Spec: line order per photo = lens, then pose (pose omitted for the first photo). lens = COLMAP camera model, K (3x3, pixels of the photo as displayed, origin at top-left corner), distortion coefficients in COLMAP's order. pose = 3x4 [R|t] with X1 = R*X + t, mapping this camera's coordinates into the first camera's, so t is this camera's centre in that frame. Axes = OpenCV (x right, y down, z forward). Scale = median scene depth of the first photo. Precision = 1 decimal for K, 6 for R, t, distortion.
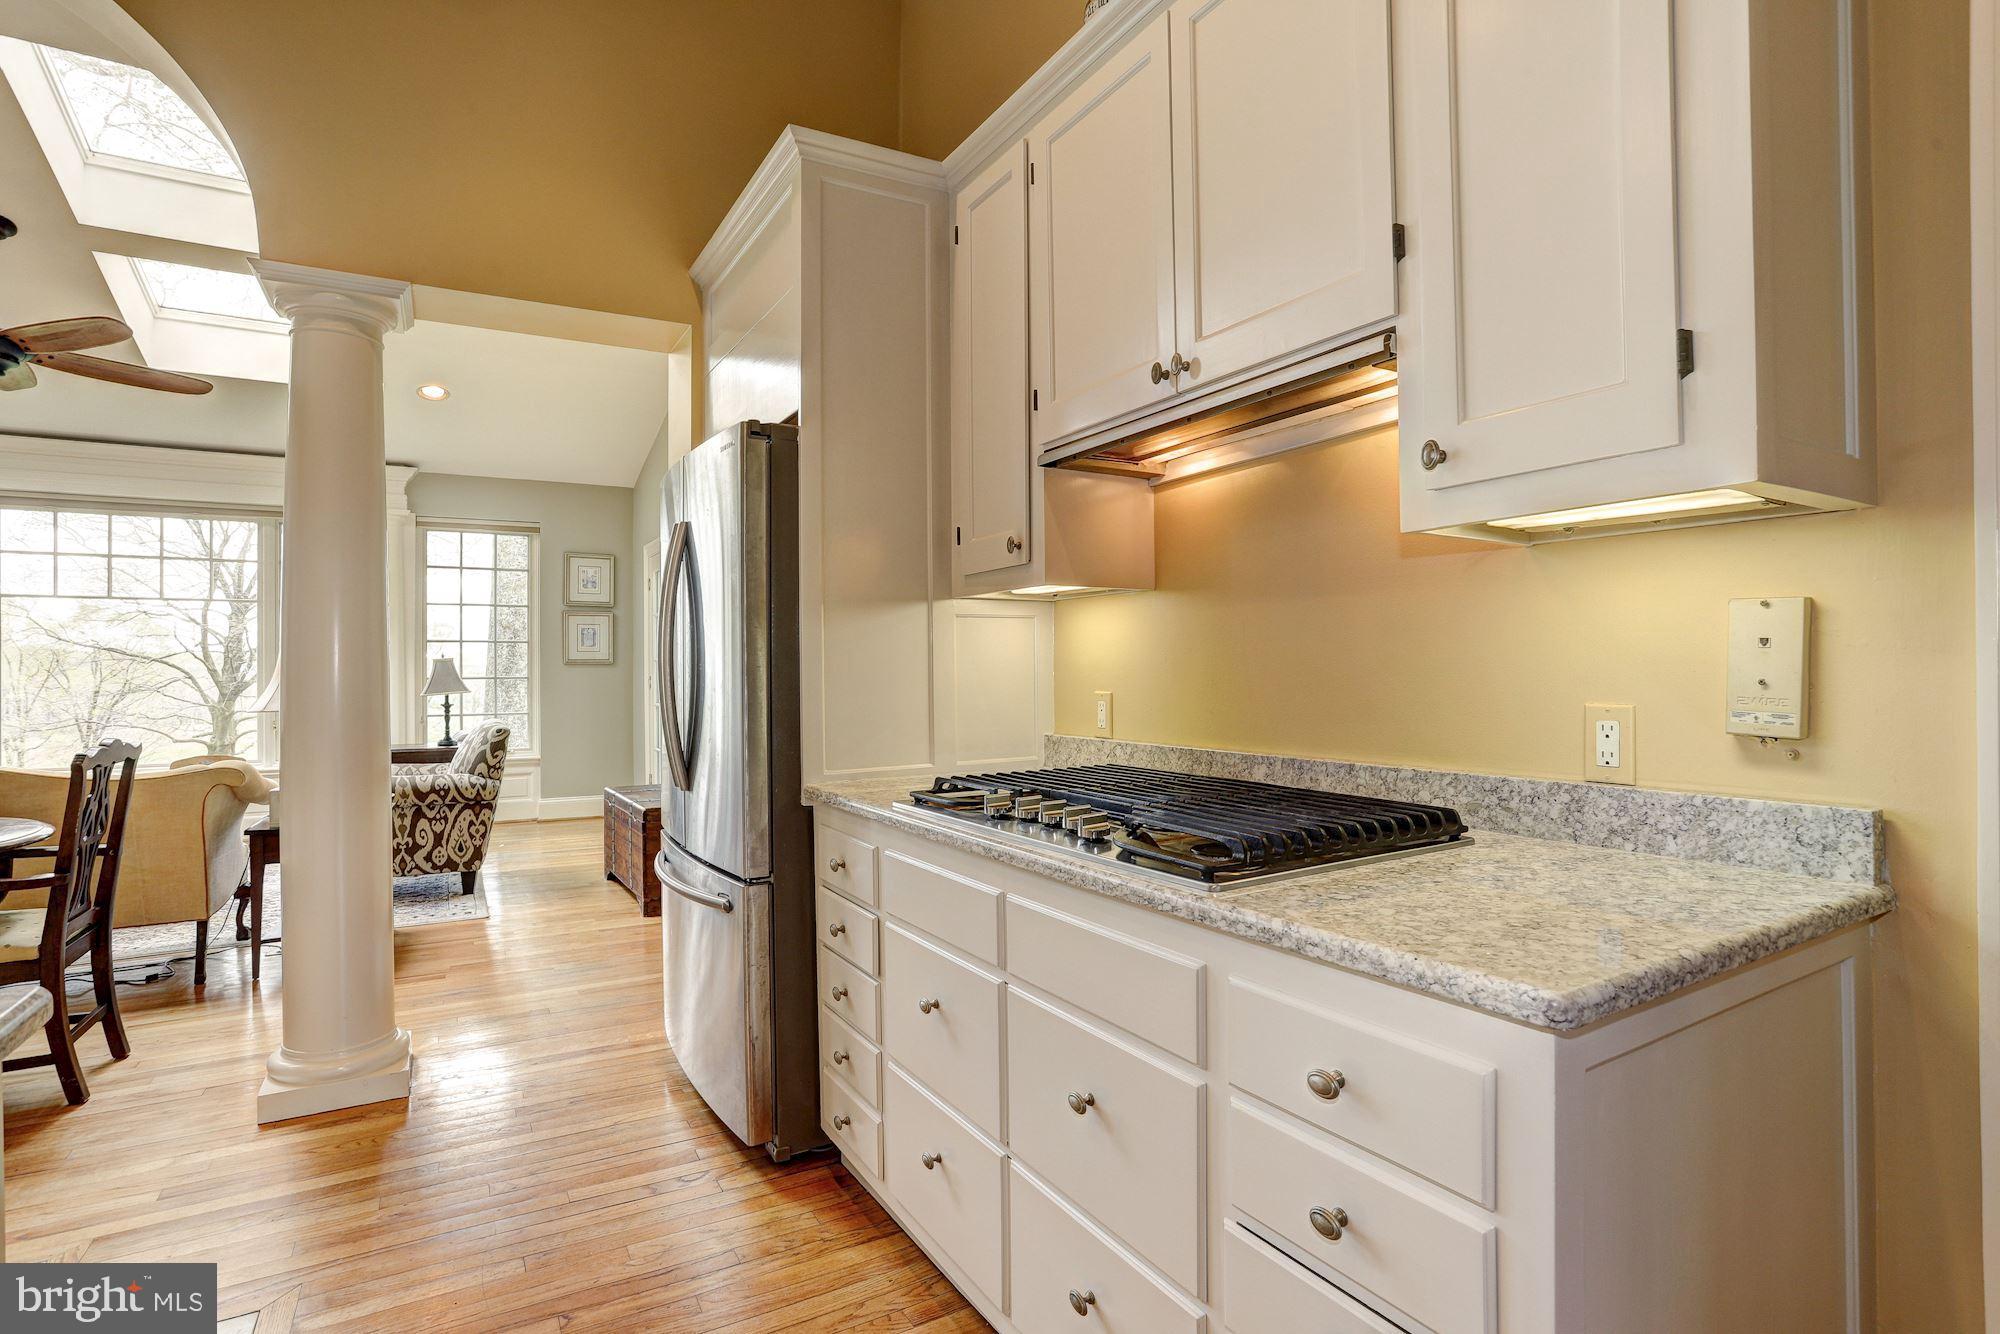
lens RADIAL K [[964.1, 0, 998.2], [0, 964.1, 660.0], [0, 0, 1]] dist [-0.033412, 0.001316]
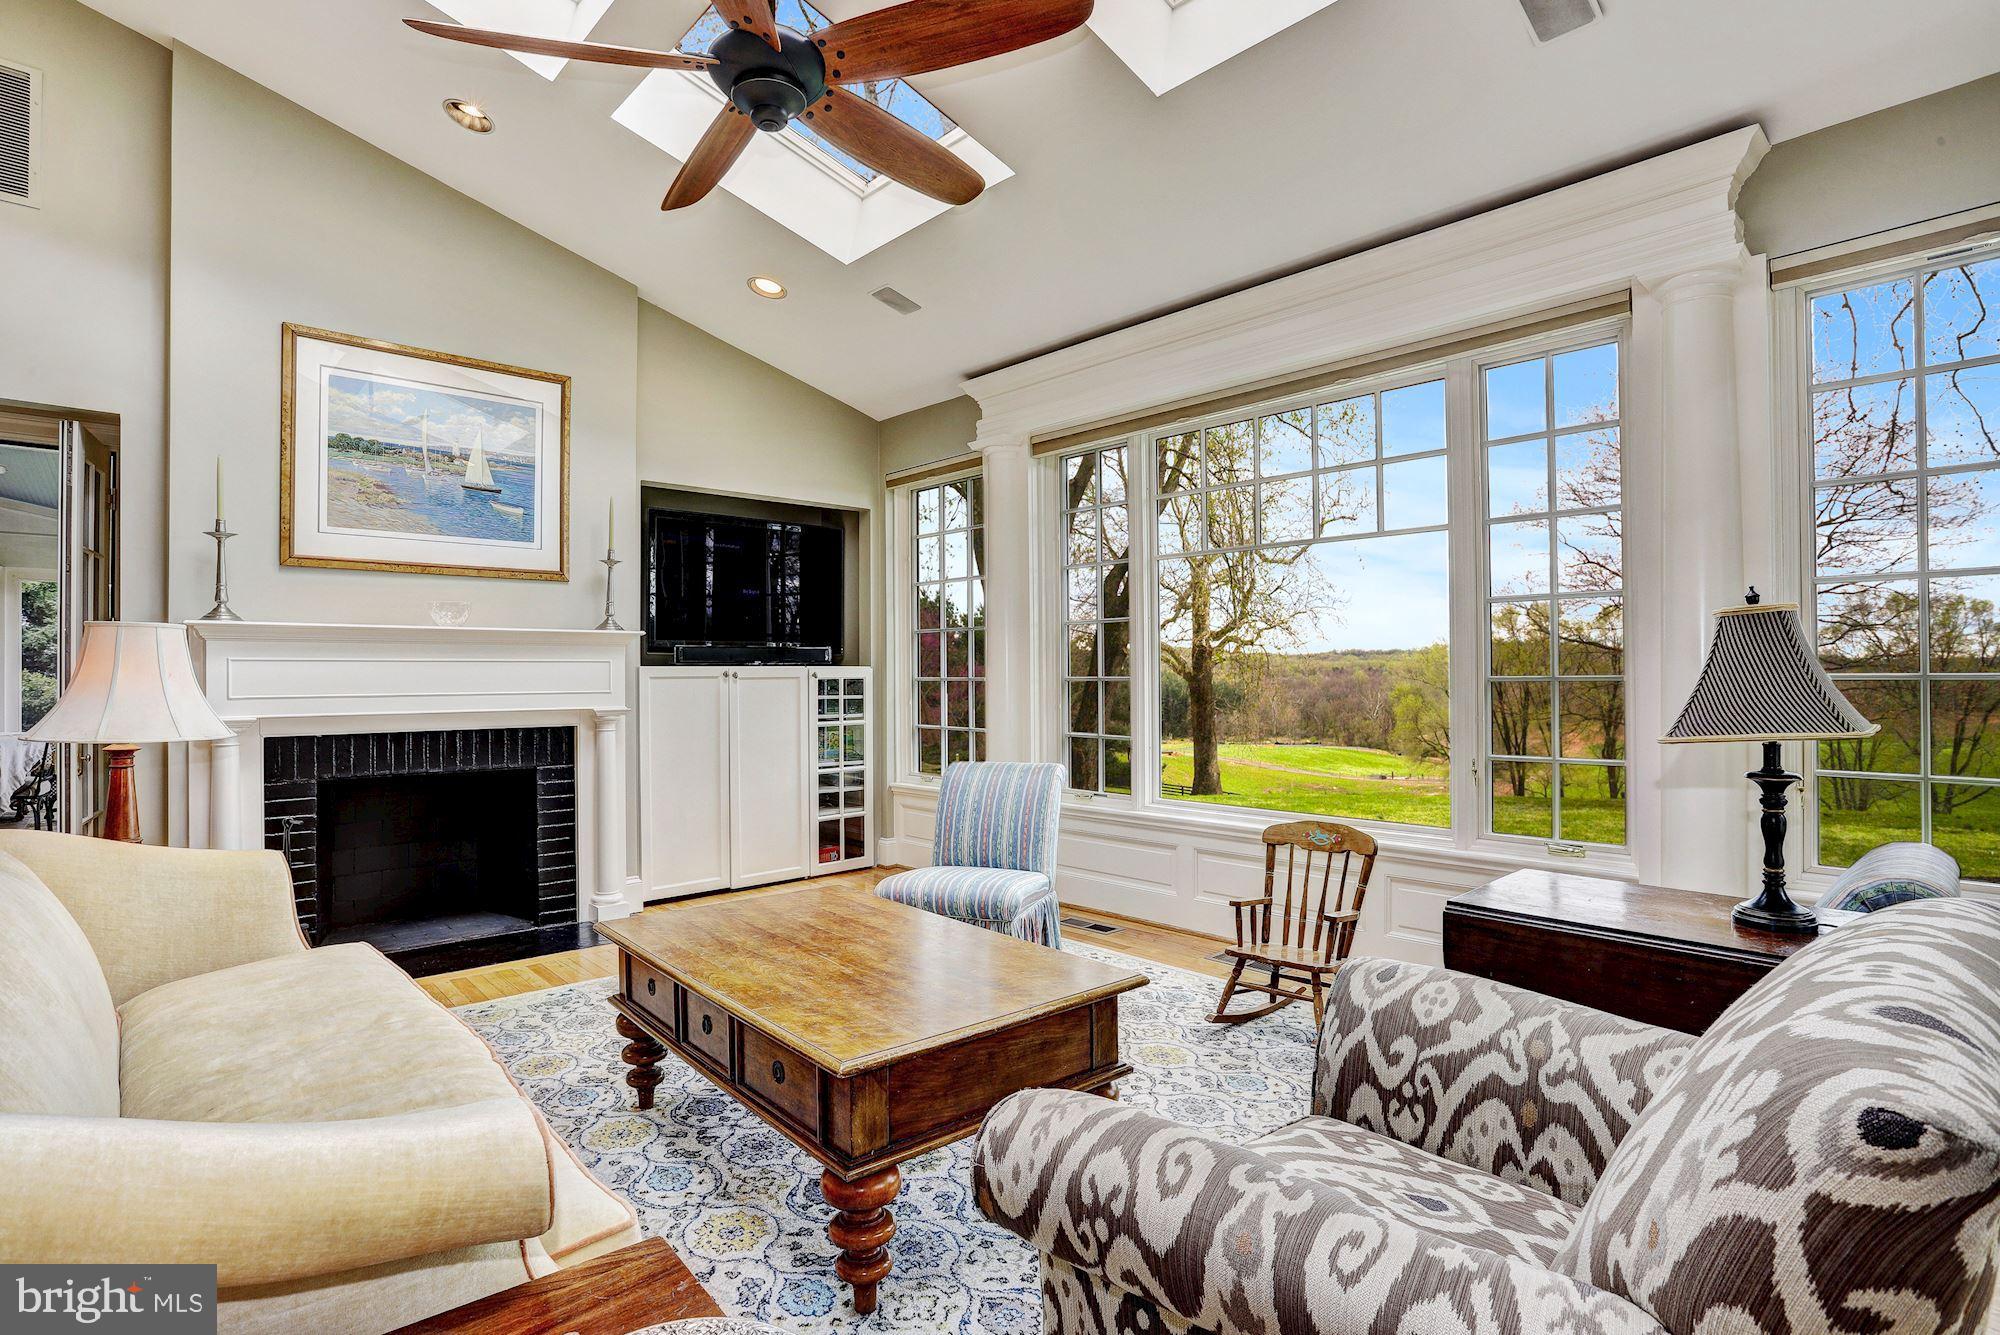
lens RADIAL K [[973.9, 0, 991.4], [0, 973.9, 662.5], [0, 0, 1]] dist [-0.044842, 0.010161]
pose [[0.211093, -0.000458, -0.977466, -0.442103], [0.010452, 0.999944, 0.001789, 0.013837], [0.977410, -0.010594, 0.211086, 0.888309]]
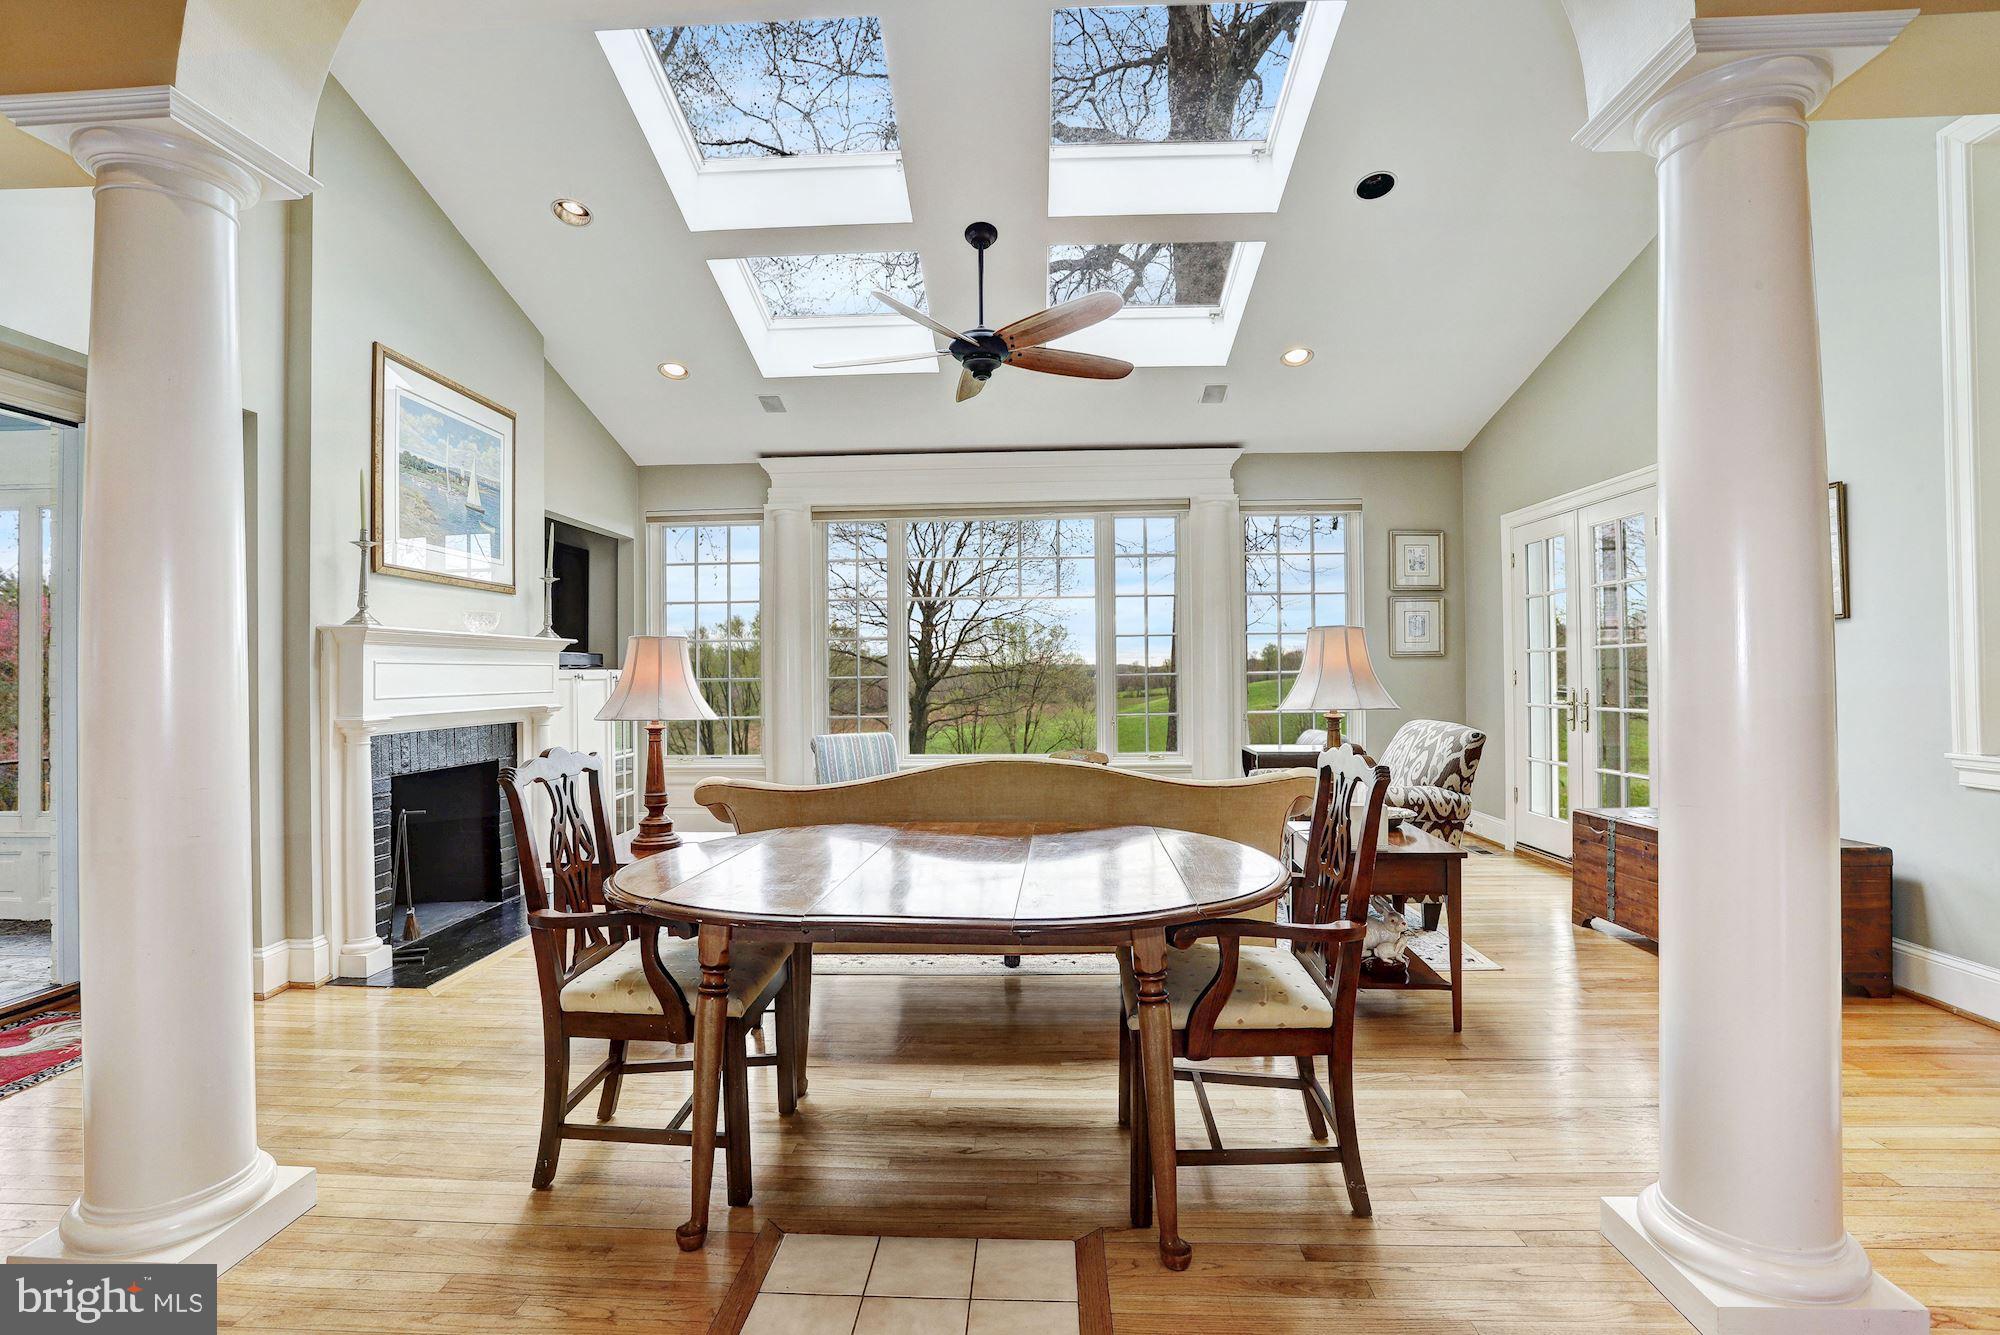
lens RADIAL K [[973.9, 0, 985.3], [0, 973.9, 664.4], [0, 0, 1]] dist [-0.044842, 0.010161]
pose [[0.832893, -0.001669, -0.553431, -0.427396], [0.004798, 0.999980, 0.004205, 0.008242], [0.553413, -0.006158, 0.832884, 0.087519]]
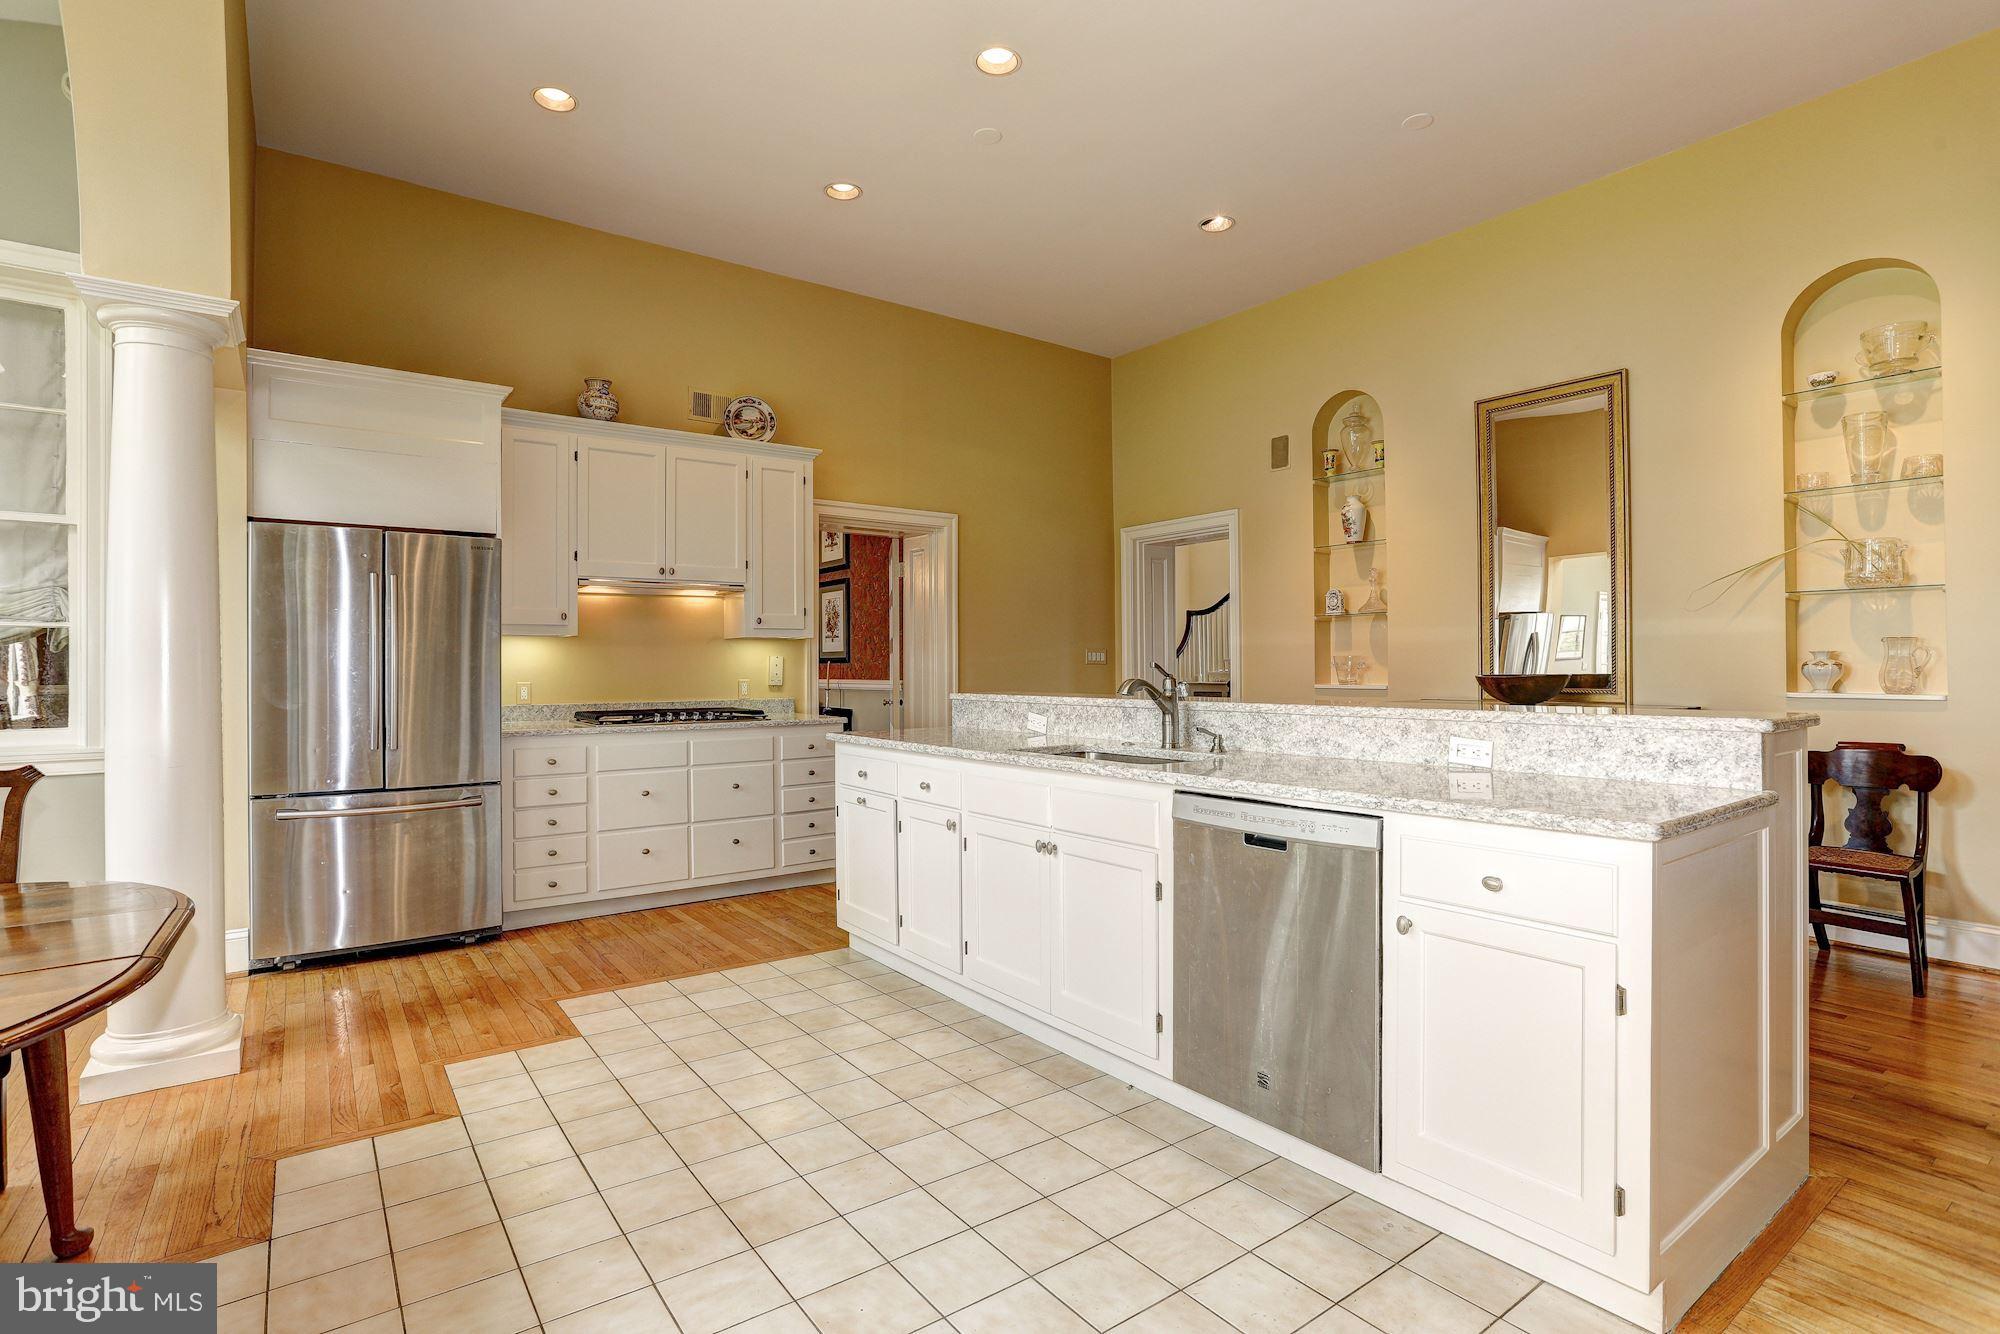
lens RADIAL K [[973.9, 0, 1002.8], [0, 973.9, 666.2], [0, 0, 1]] dist [-0.044842, 0.010161]
pose [[-0.120672, 0.013625, 0.992599, -1.028767], [0.001685, 0.999907, -0.013521, 0.013509], [-0.992691, 0.000041, -0.120683, 0.109583]]
